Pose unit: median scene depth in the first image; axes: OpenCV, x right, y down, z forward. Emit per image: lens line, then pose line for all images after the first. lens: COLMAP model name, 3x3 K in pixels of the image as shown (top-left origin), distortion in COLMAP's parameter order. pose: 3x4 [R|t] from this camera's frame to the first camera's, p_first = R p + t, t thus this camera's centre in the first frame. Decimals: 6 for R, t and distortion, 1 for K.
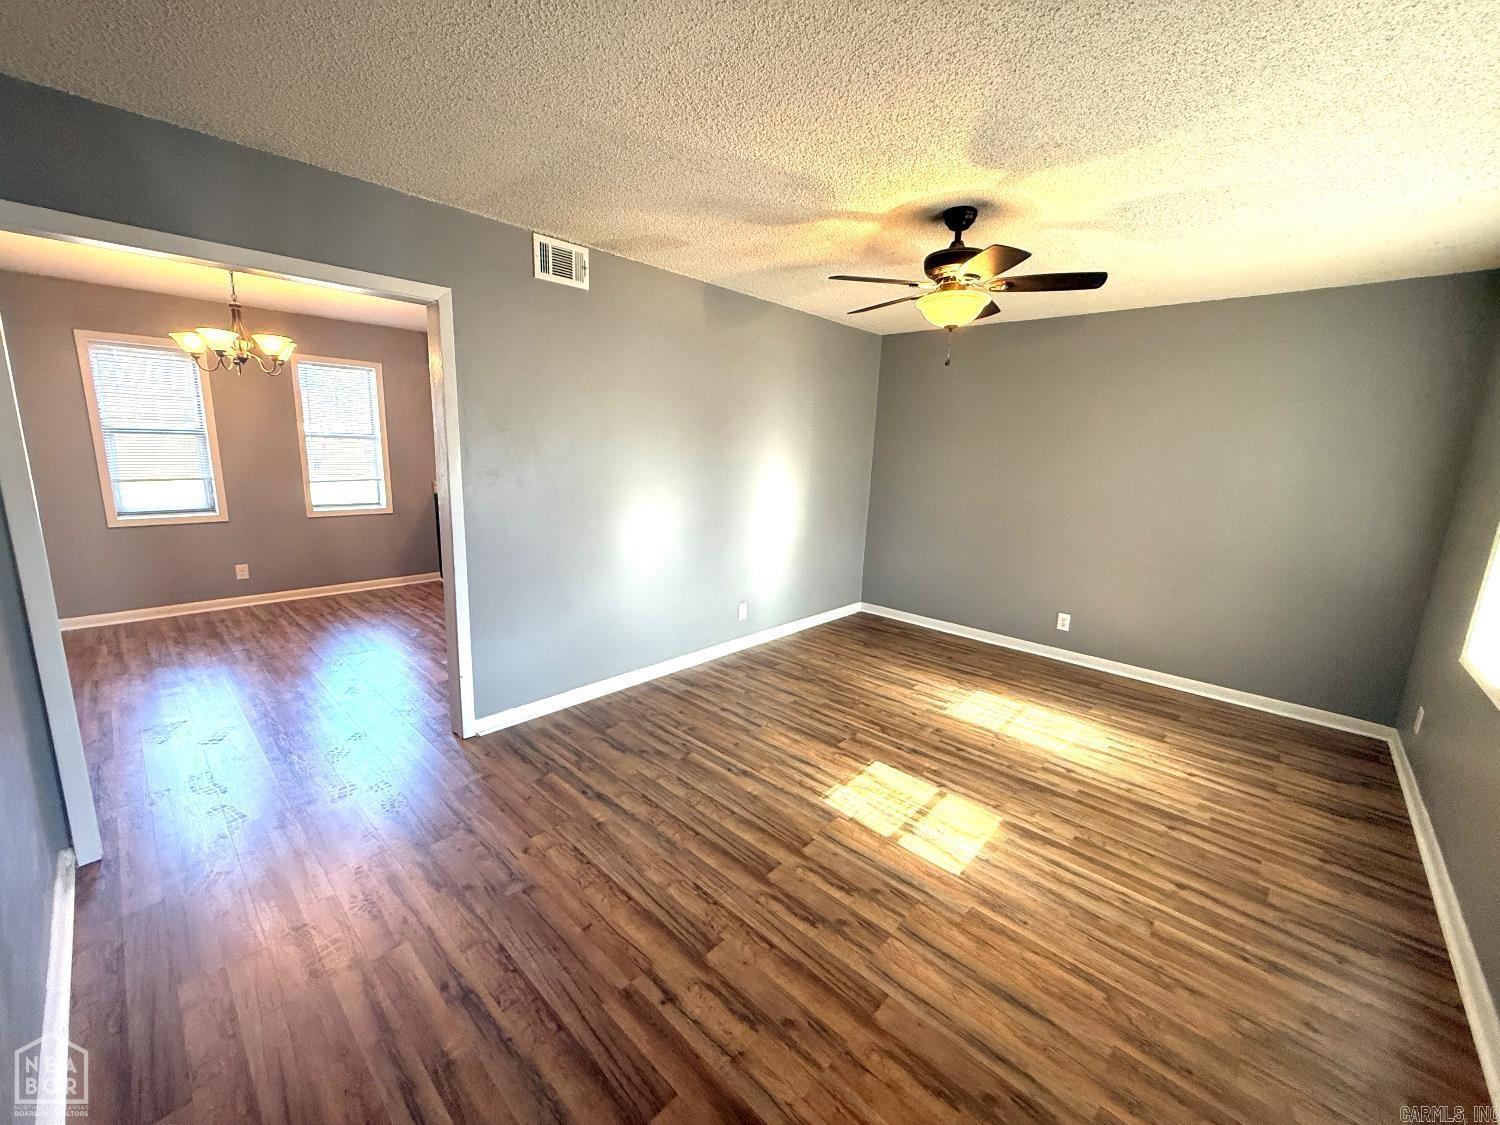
lens RADIAL K [[599.0, 0, 748.9], [0, 599.0, 563.0], [0, 0, 1]] dist [0.003695, 0.000231]
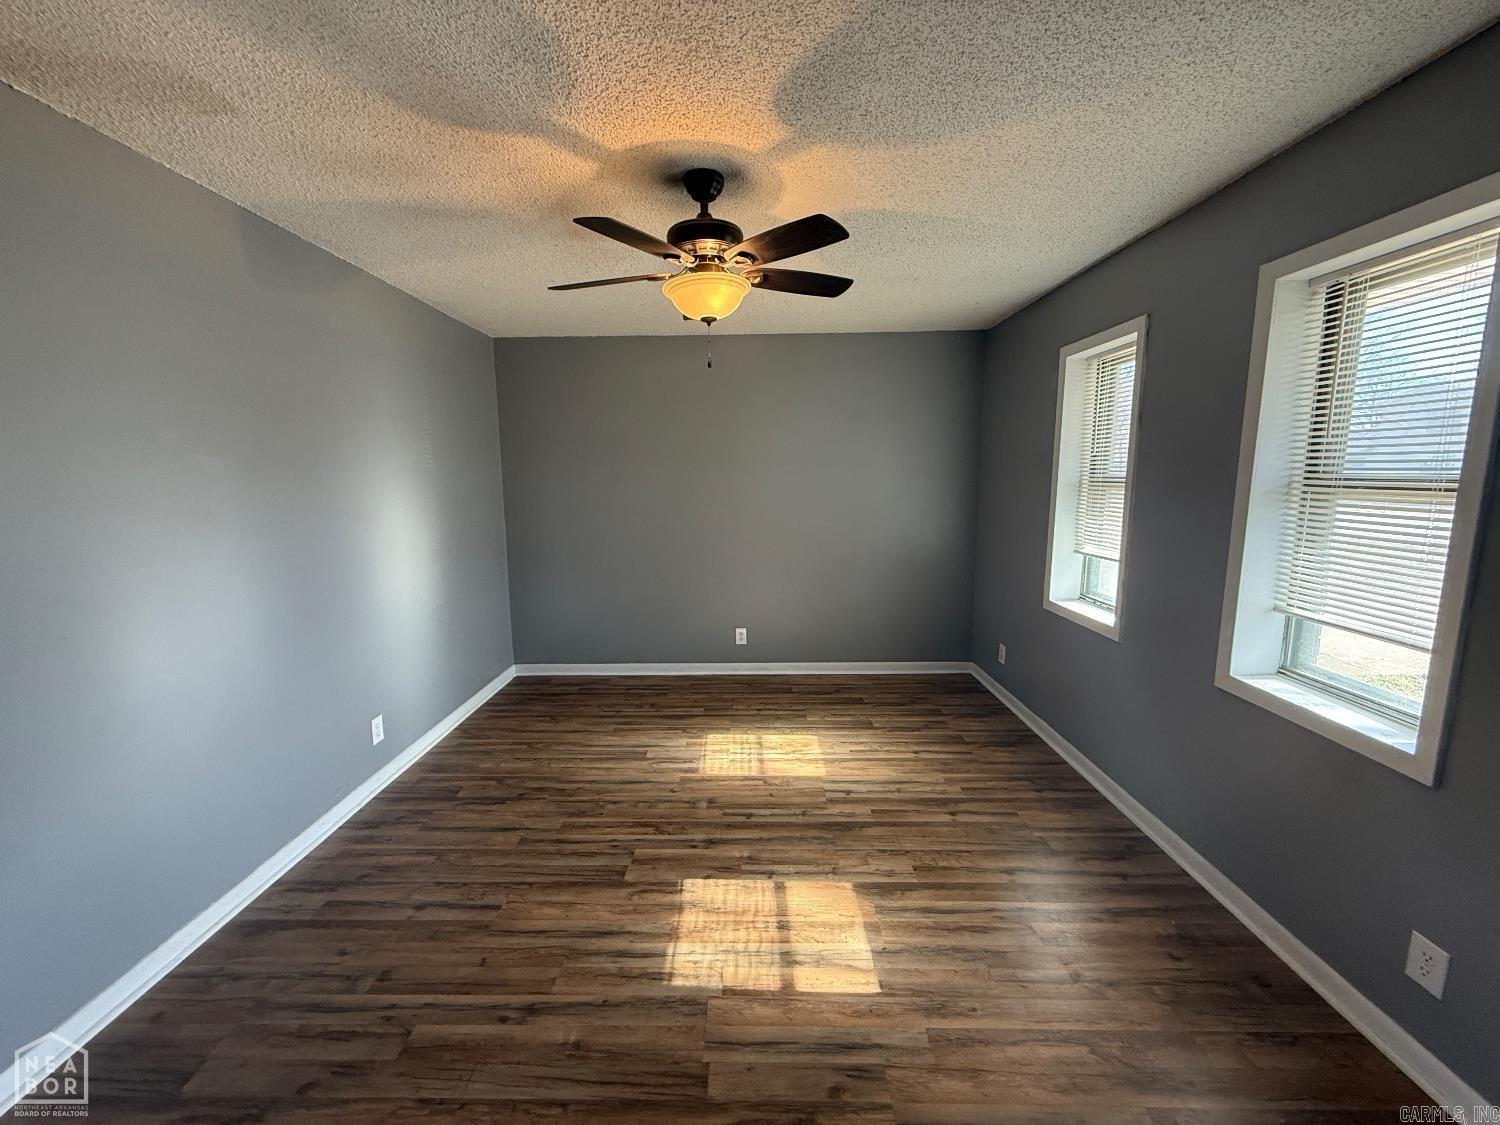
lens RADIAL K [[599.0, 0, 742.3], [0, 599.0, 560.6], [0, 0, 1]] dist [0.003695, 0.000231]
pose [[0.743380, -0.140510, 0.653945, -0.184393], [0.167490, 0.985642, 0.021384, -0.077077], [-0.647560, 0.093633, 0.756240, 0.360272]]
